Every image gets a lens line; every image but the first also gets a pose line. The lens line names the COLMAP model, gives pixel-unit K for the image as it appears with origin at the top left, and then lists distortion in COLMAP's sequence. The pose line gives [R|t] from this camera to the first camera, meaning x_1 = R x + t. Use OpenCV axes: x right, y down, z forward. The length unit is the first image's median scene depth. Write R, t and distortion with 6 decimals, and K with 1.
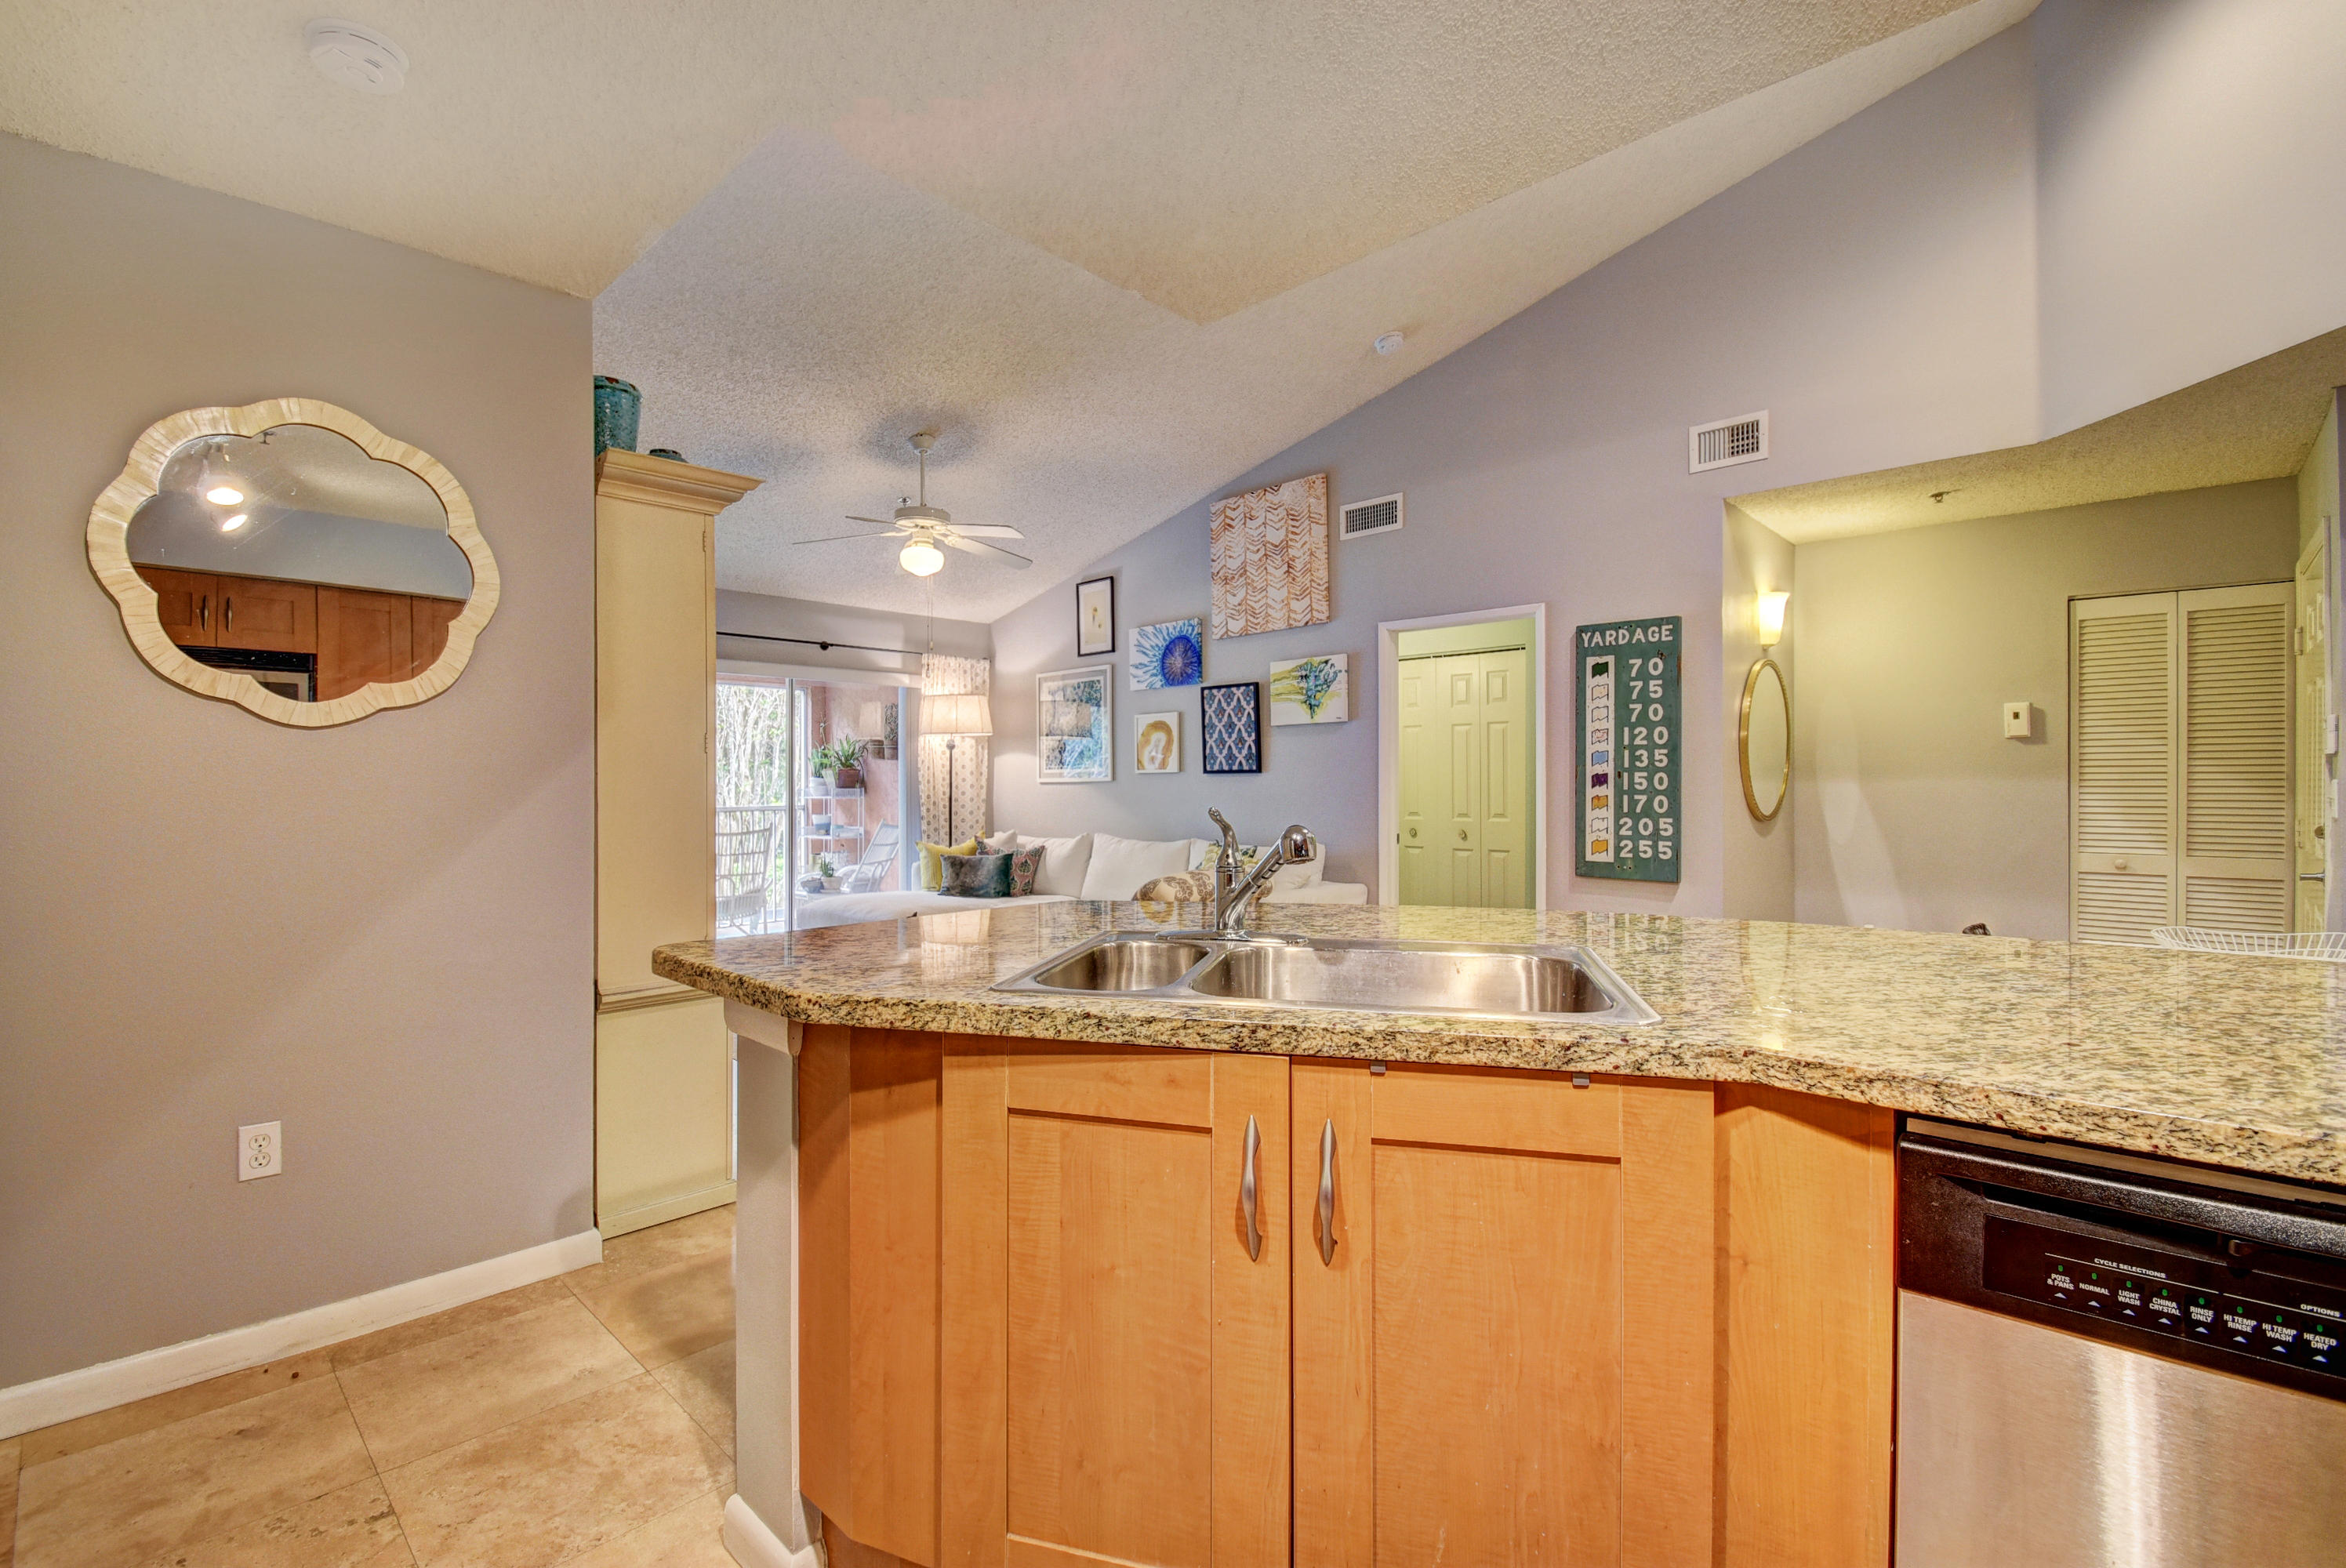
lens RADIAL K [[1027.7, 0, 1165.5], [0, 1027.7, 782.2], [0, 0, 1]] dist [0.007483, -0.013363]
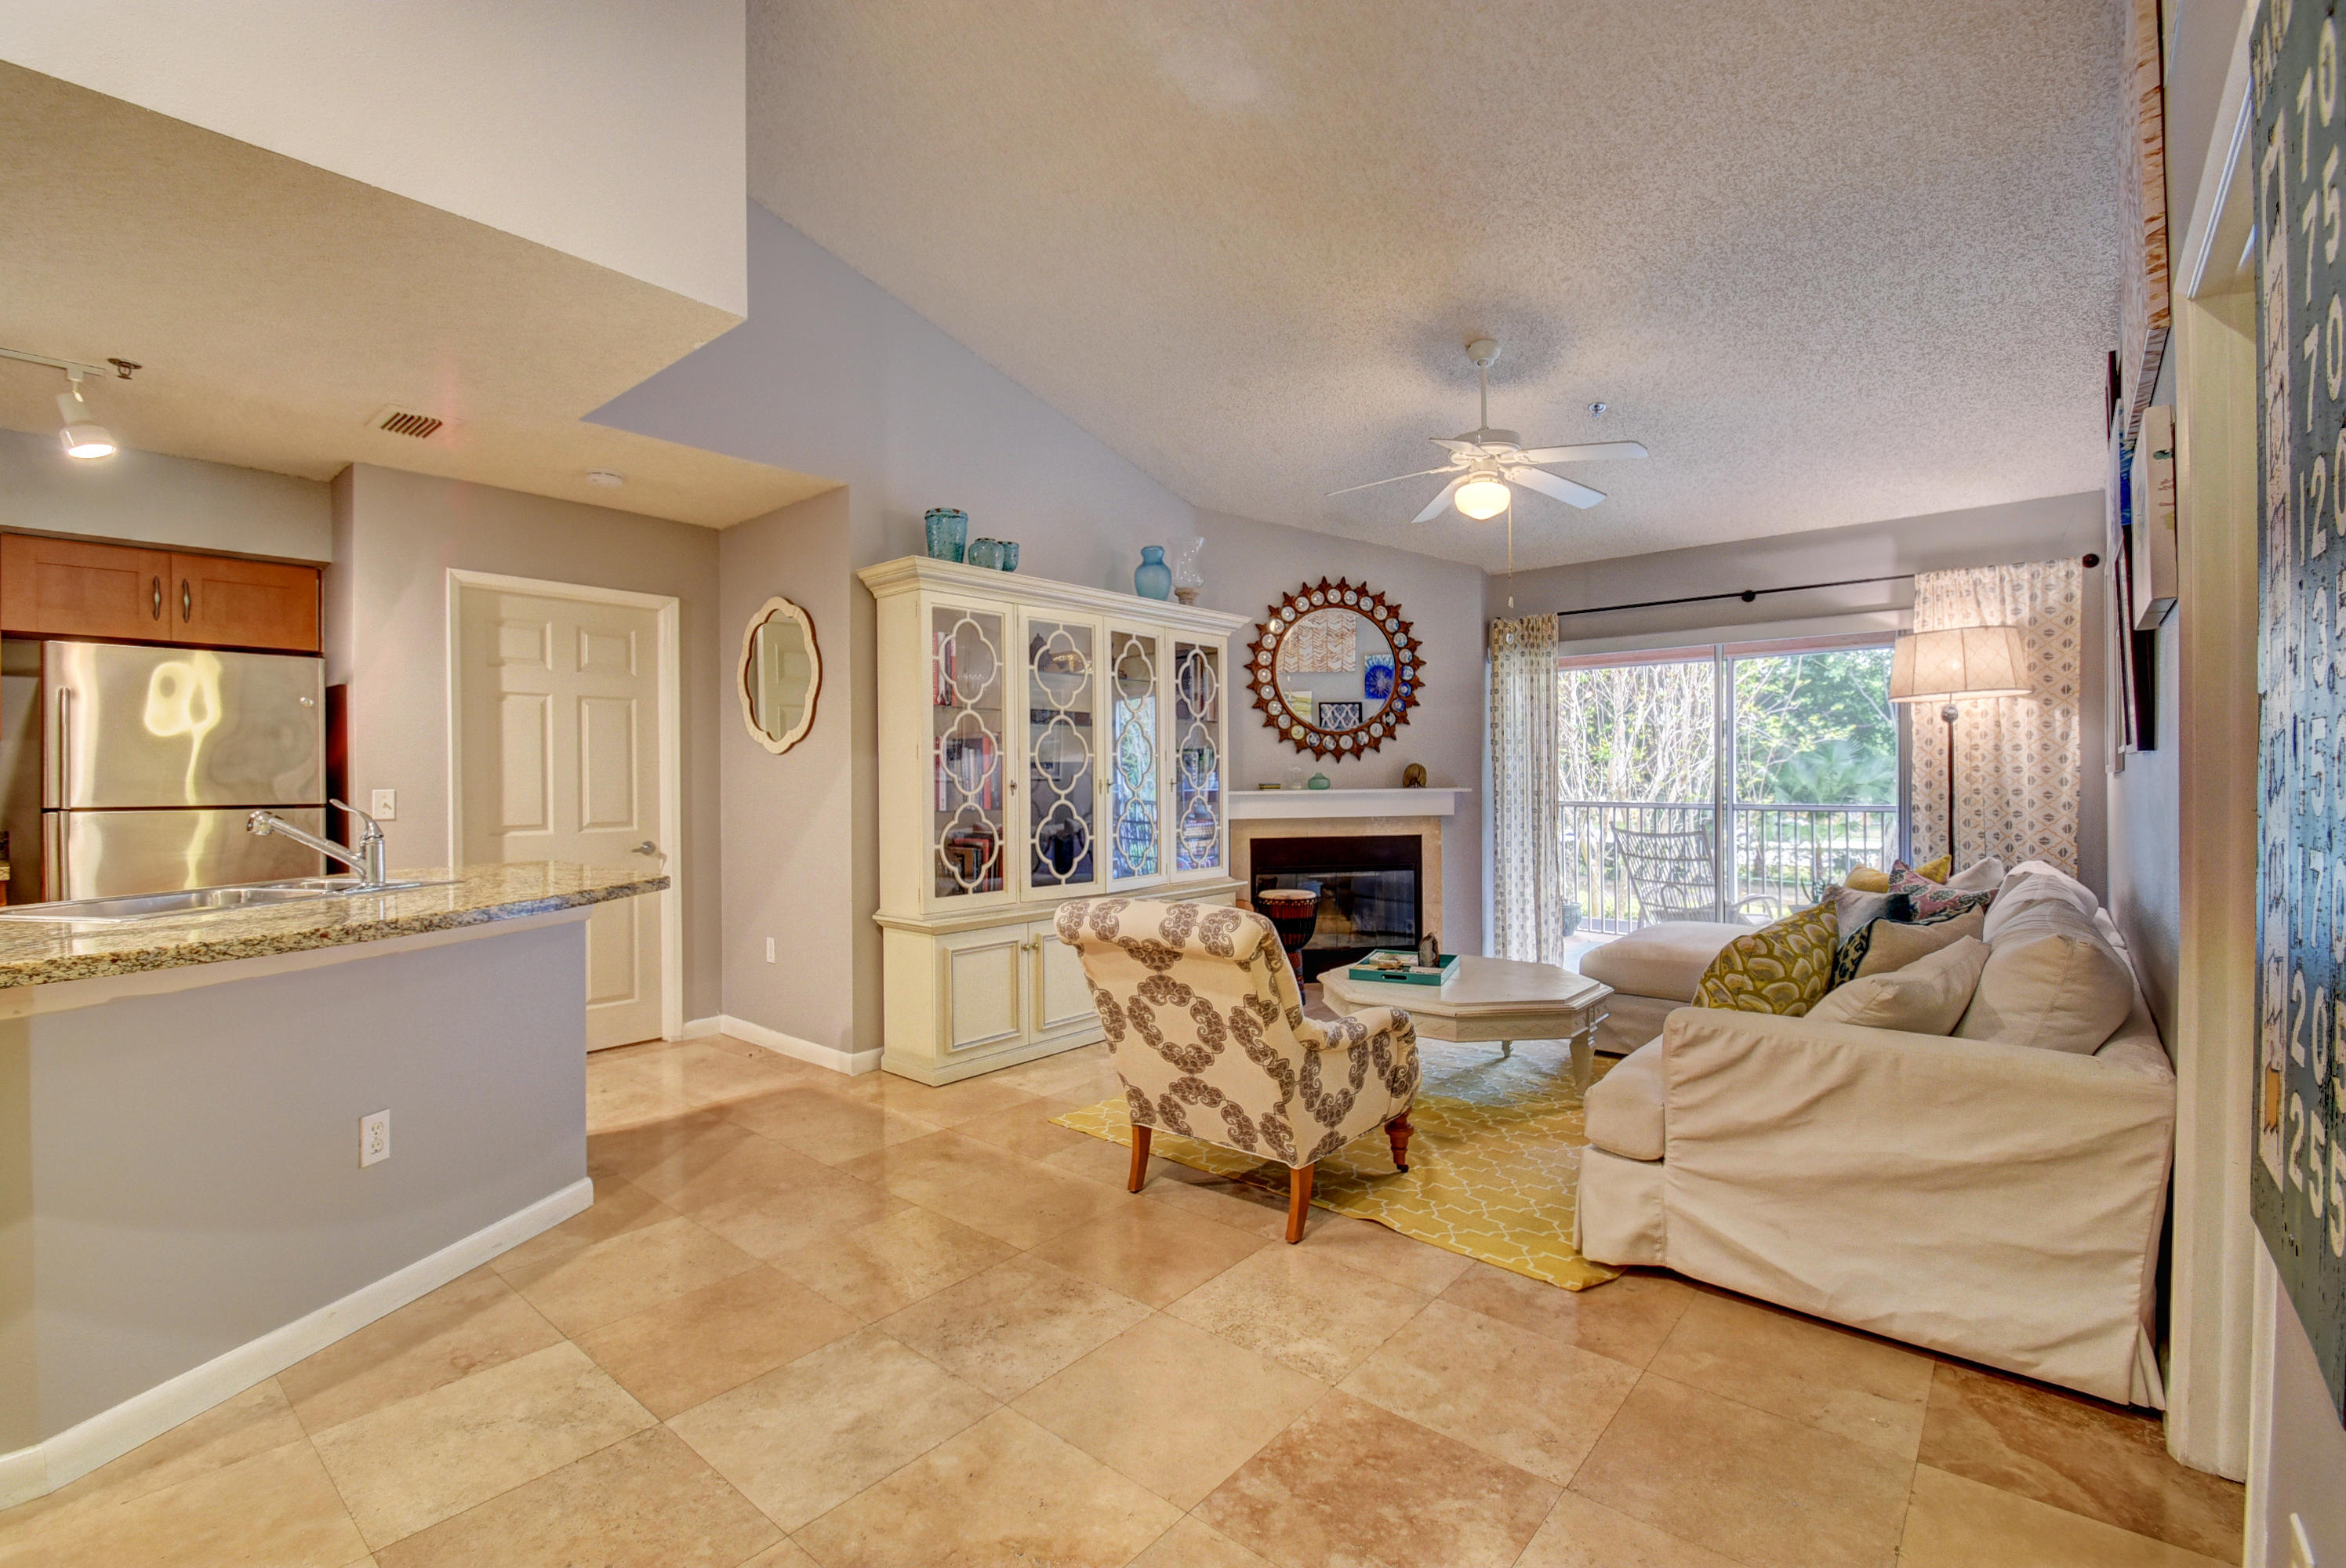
lens RADIAL K [[1027.7, 0, 1165.5], [0, 1027.7, 782.2], [0, 0, 1]] dist [0.007483, -0.013363]
pose [[0.054031, 0.004768, -0.998528, 0.454134], [0.005062, 0.999974, 0.005049, -0.000682], [0.998526, -0.005327, 0.054006, 0.585452]]
